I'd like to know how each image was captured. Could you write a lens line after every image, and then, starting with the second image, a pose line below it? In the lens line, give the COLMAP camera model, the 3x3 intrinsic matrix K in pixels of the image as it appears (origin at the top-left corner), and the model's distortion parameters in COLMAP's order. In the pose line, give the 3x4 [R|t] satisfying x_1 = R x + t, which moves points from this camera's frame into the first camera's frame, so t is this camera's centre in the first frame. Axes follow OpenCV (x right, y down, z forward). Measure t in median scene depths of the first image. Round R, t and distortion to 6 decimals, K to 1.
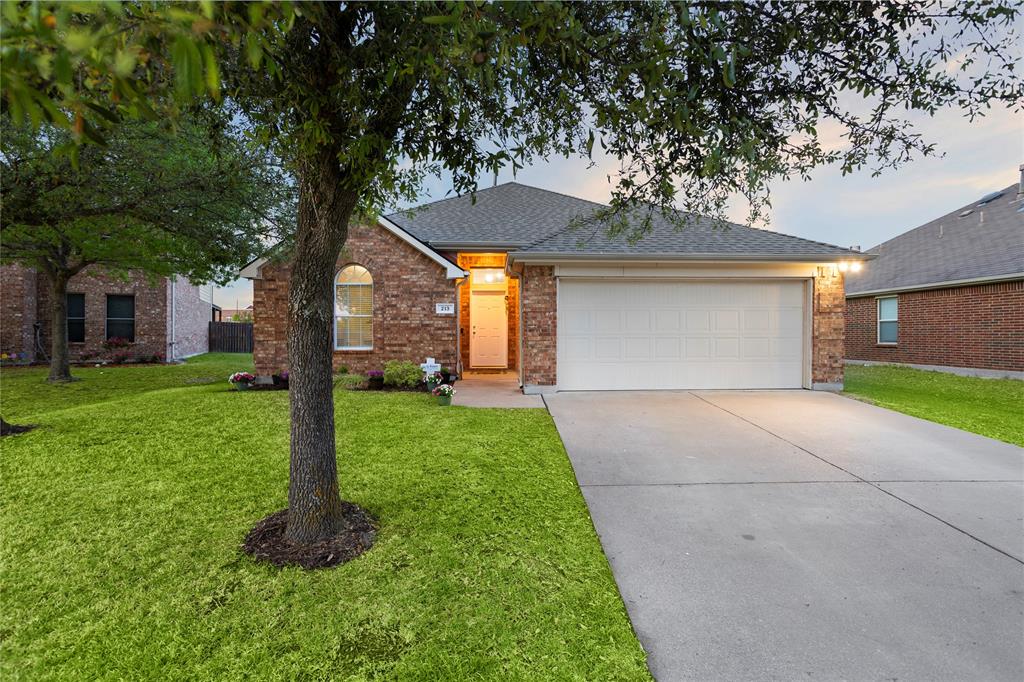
lens RADIAL K [[499.7, 0, 515.0], [0, 499.7, 328.2], [0, 0, 1]] dist [-0.000613, 0.000251]
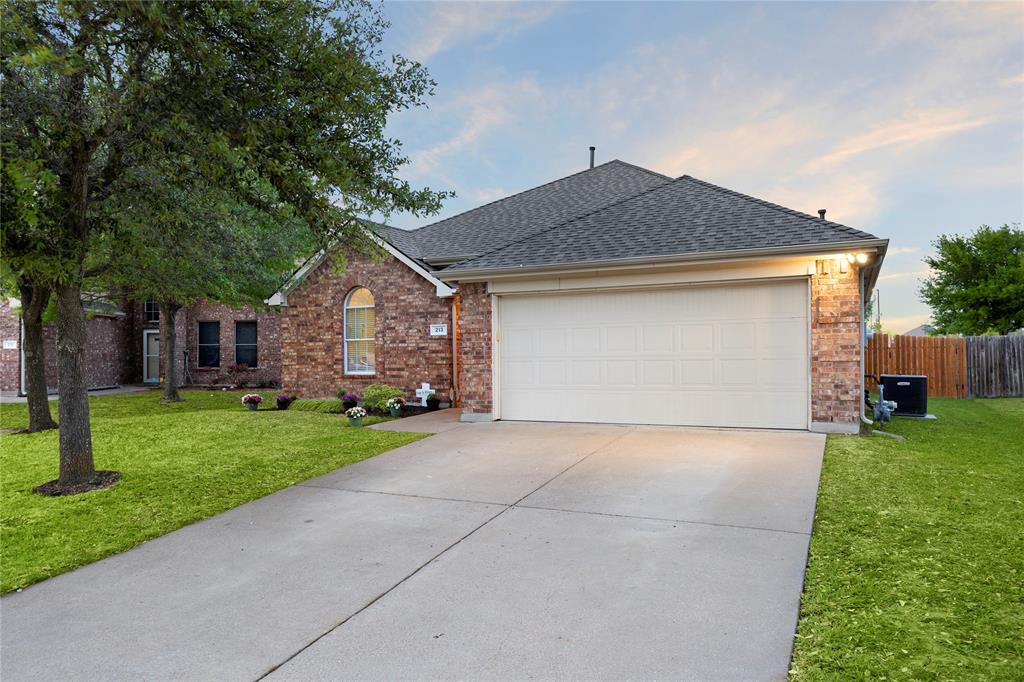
lens RADIAL K [[731.0, 0, 512.0], [0, 731.0, 341.0], [0, 0, 1]] dist [0.091750, 0.000140]
pose [[0.881530, -0.018680, -0.471759, 0.622167], [0.015209, 0.999822, -0.011170, -0.001354], [0.471883, 0.002672, 0.881657, -0.129951]]
